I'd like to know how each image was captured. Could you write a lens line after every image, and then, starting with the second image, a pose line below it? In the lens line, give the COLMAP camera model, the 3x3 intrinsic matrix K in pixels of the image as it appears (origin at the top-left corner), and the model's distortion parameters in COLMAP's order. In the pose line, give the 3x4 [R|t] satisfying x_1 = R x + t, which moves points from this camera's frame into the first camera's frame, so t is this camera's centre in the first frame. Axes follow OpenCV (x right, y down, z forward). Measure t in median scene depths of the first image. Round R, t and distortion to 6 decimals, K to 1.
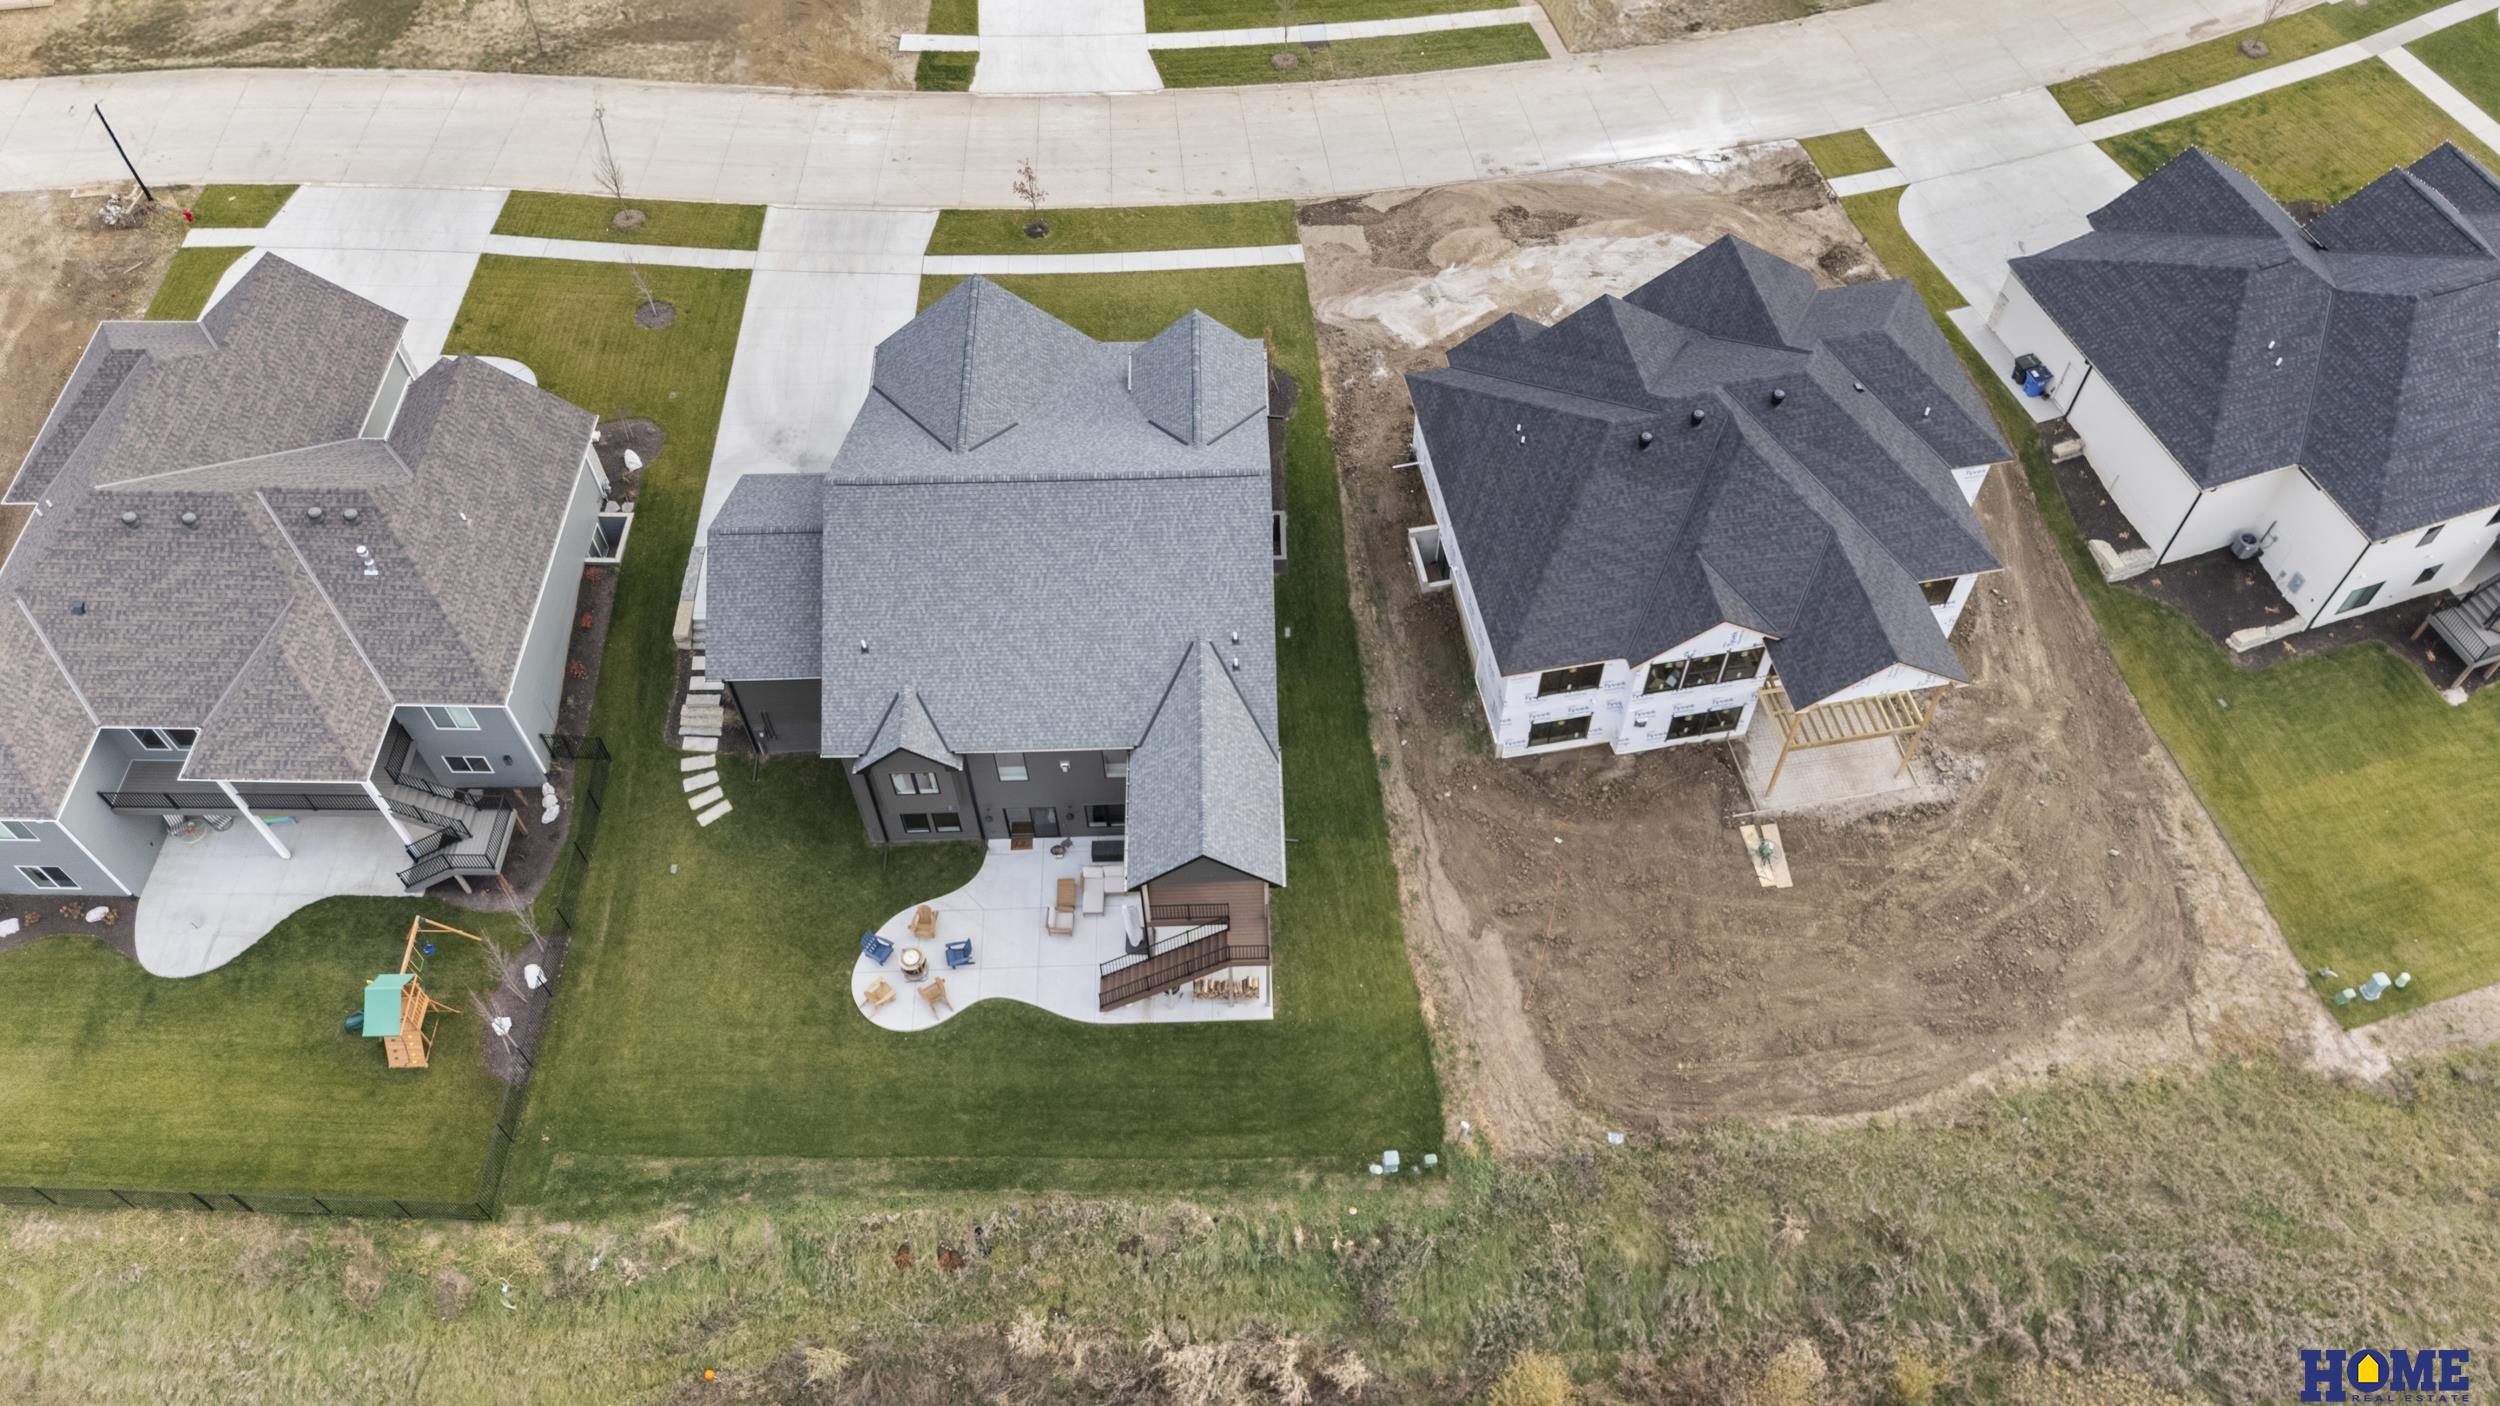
lens RADIAL K [[1862.9, 0, 1261.2], [0, 1862.9, 690.5], [0, 0, 1]] dist [0.078454, -0.089537]
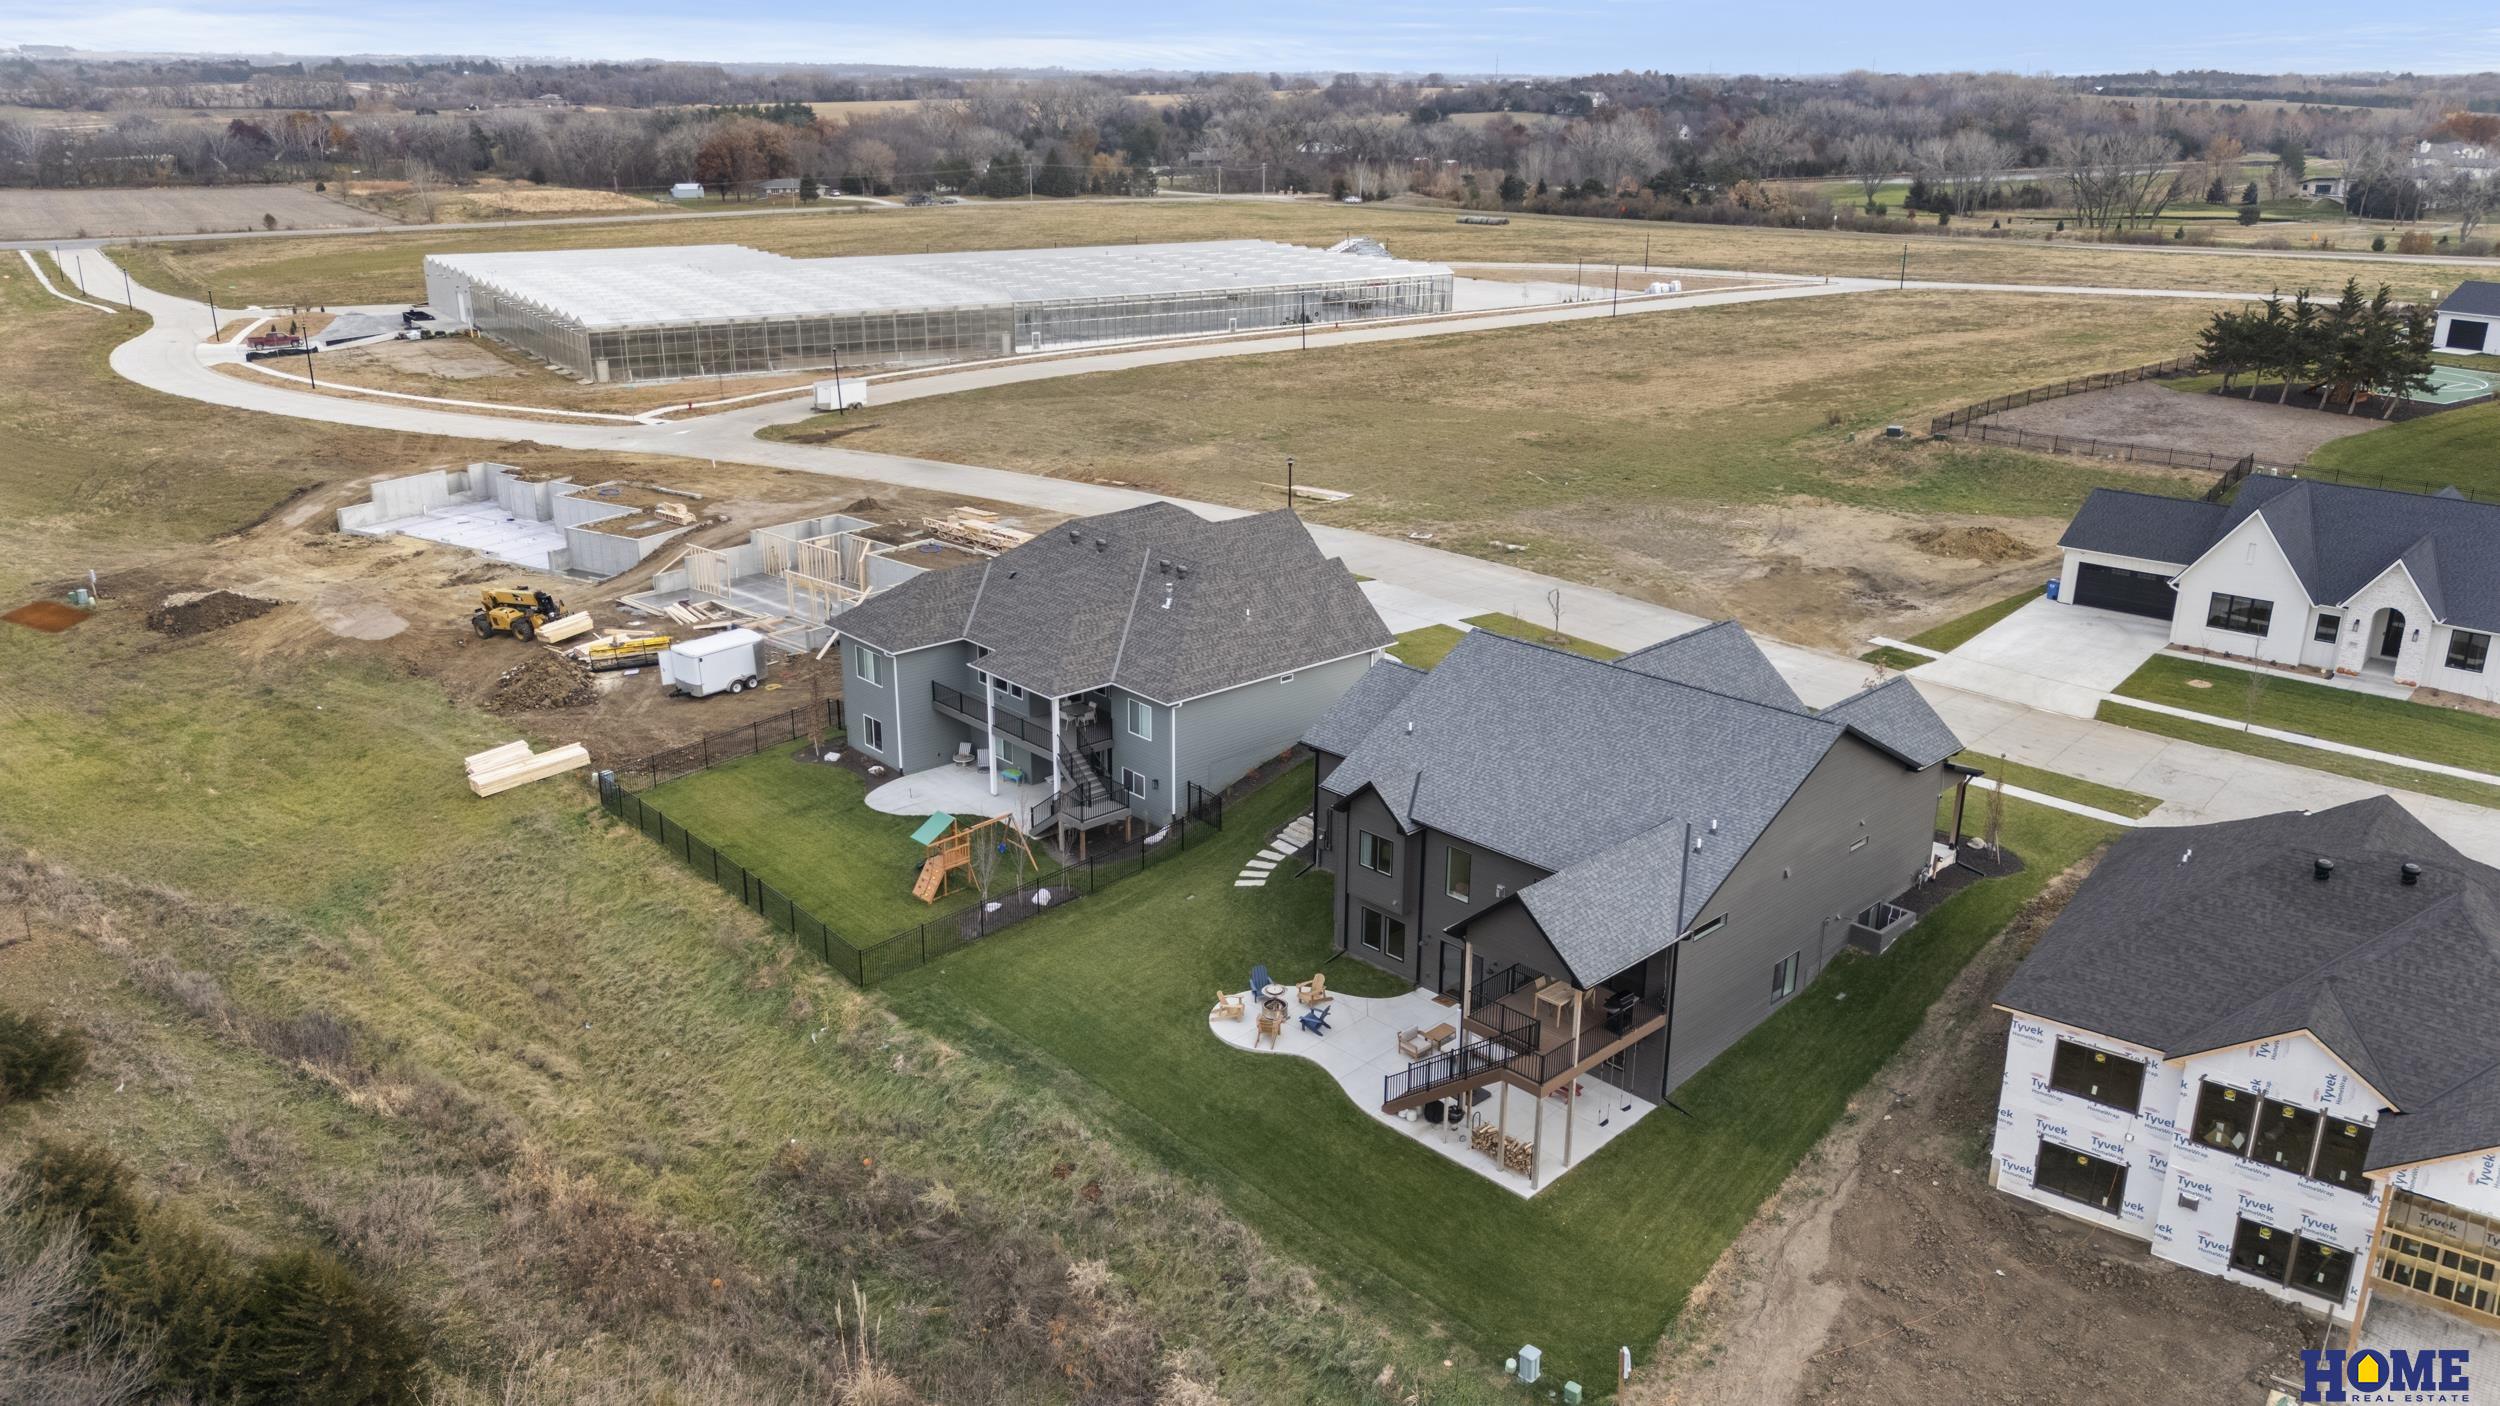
lens RADIAL K [[1817.6, 0, 1258.2], [0, 1817.6, 710.5], [0, 0, 1]] dist [0.110826, -0.138365]
pose [[0.687018, 0.253126, -0.681127, 0.421155], [-0.597986, 0.729485, -0.332061, 0.355043], [0.412818, 0.635436, 0.652535, 0.265614]]
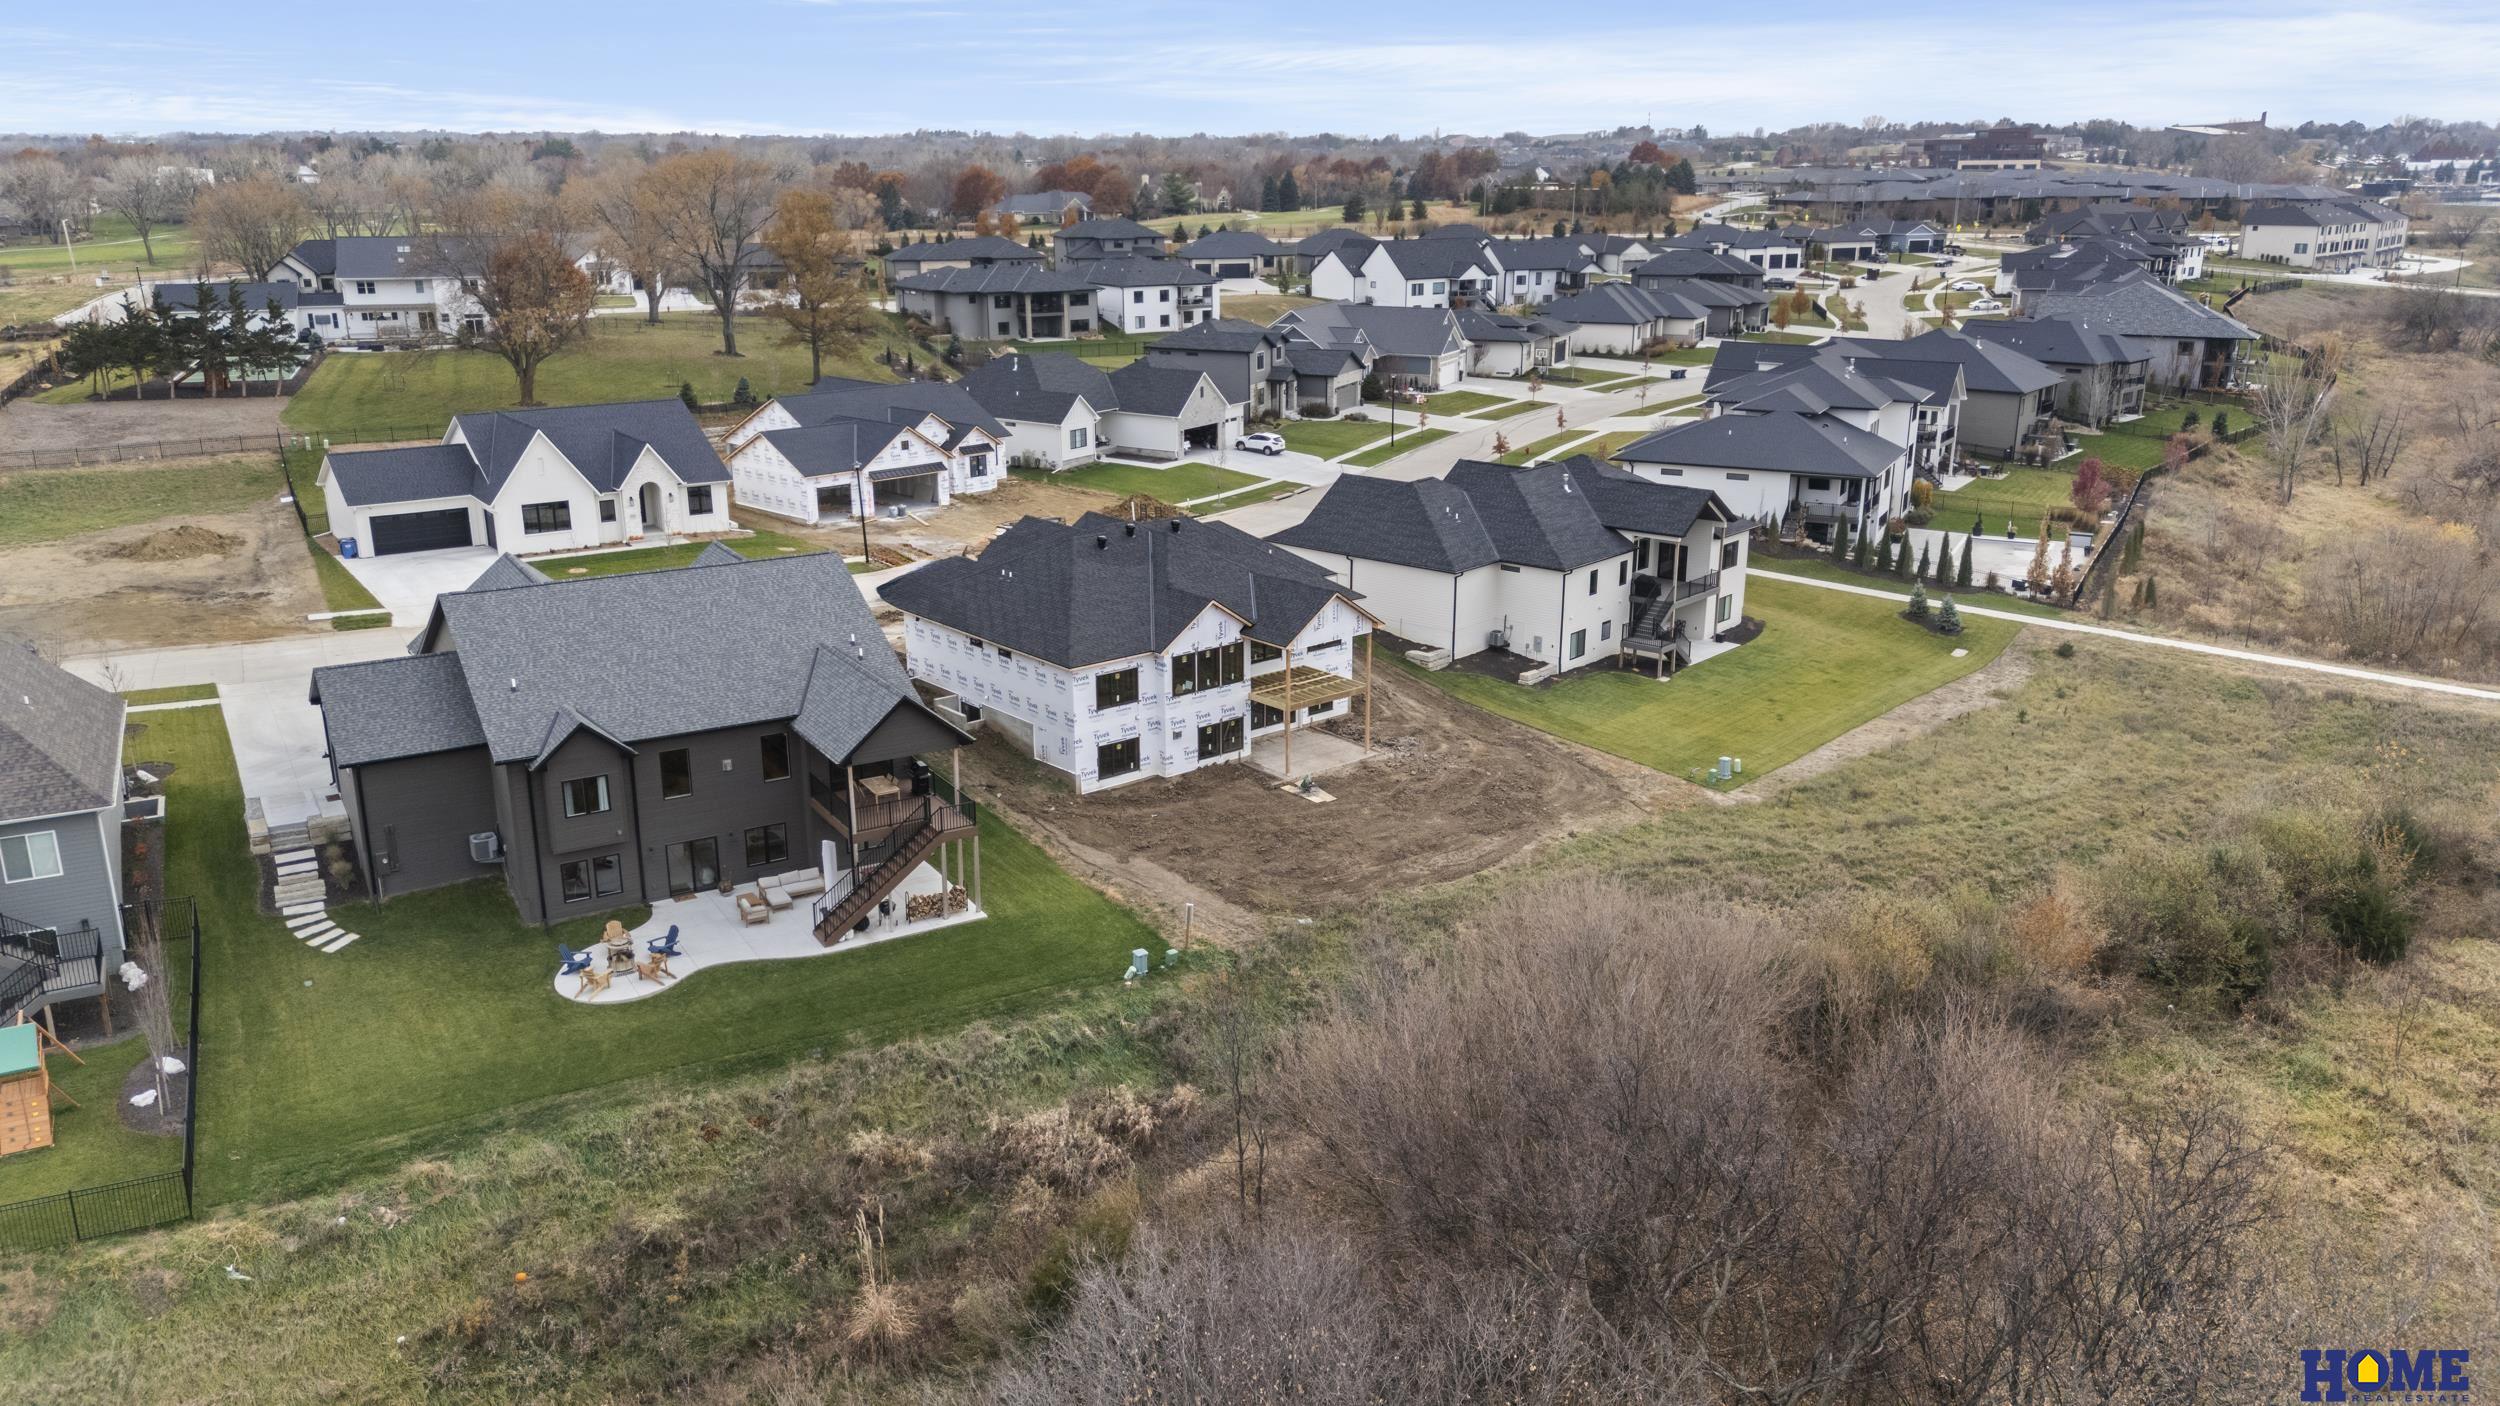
lens RADIAL K [[1817.6, 0, 1258.2], [0, 1817.6, 710.5], [0, 0, 1]] dist [0.110826, -0.138365]
pose [[0.866008, -0.137407, 0.480779, -0.339426], [0.400105, 0.767113, -0.501452, 0.658975], [-0.299909, 0.626624, 0.719303, 0.122176]]
